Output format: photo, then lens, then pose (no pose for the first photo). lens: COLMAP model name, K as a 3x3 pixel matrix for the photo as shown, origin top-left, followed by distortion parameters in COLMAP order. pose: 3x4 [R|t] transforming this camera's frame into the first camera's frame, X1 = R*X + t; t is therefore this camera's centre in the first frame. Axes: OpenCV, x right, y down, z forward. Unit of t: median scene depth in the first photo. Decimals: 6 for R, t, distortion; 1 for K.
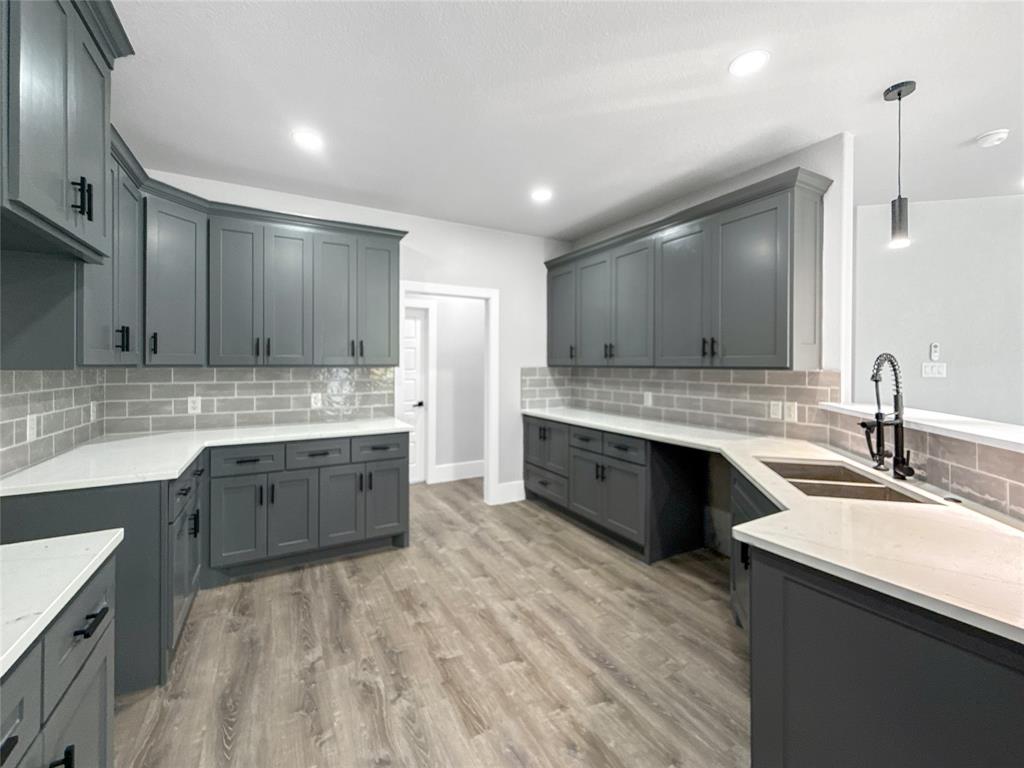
lens RADIAL K [[418.2, 0, 516.7], [0, 418.2, 364.6], [0, 0, 1]] dist [0.000035, 0.000002]
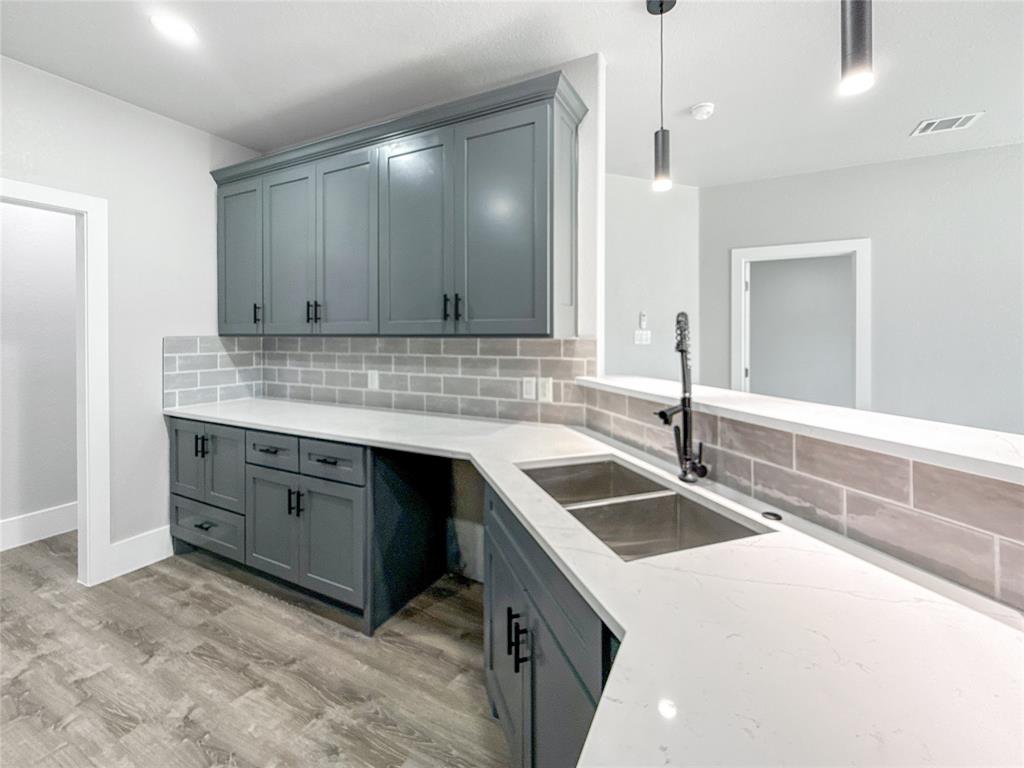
lens RADIAL K [[447.8, 0, 516.7], [0, 447.8, 339.7], [0, 0, 1]] dist [0.000588, 0.000121]
pose [[0.832441, -0.009824, 0.554026, 0.127379], [0.003733, 0.999920, 0.012121, 0.005517], [-0.554101, -0.008022, 0.832411, 0.301920]]
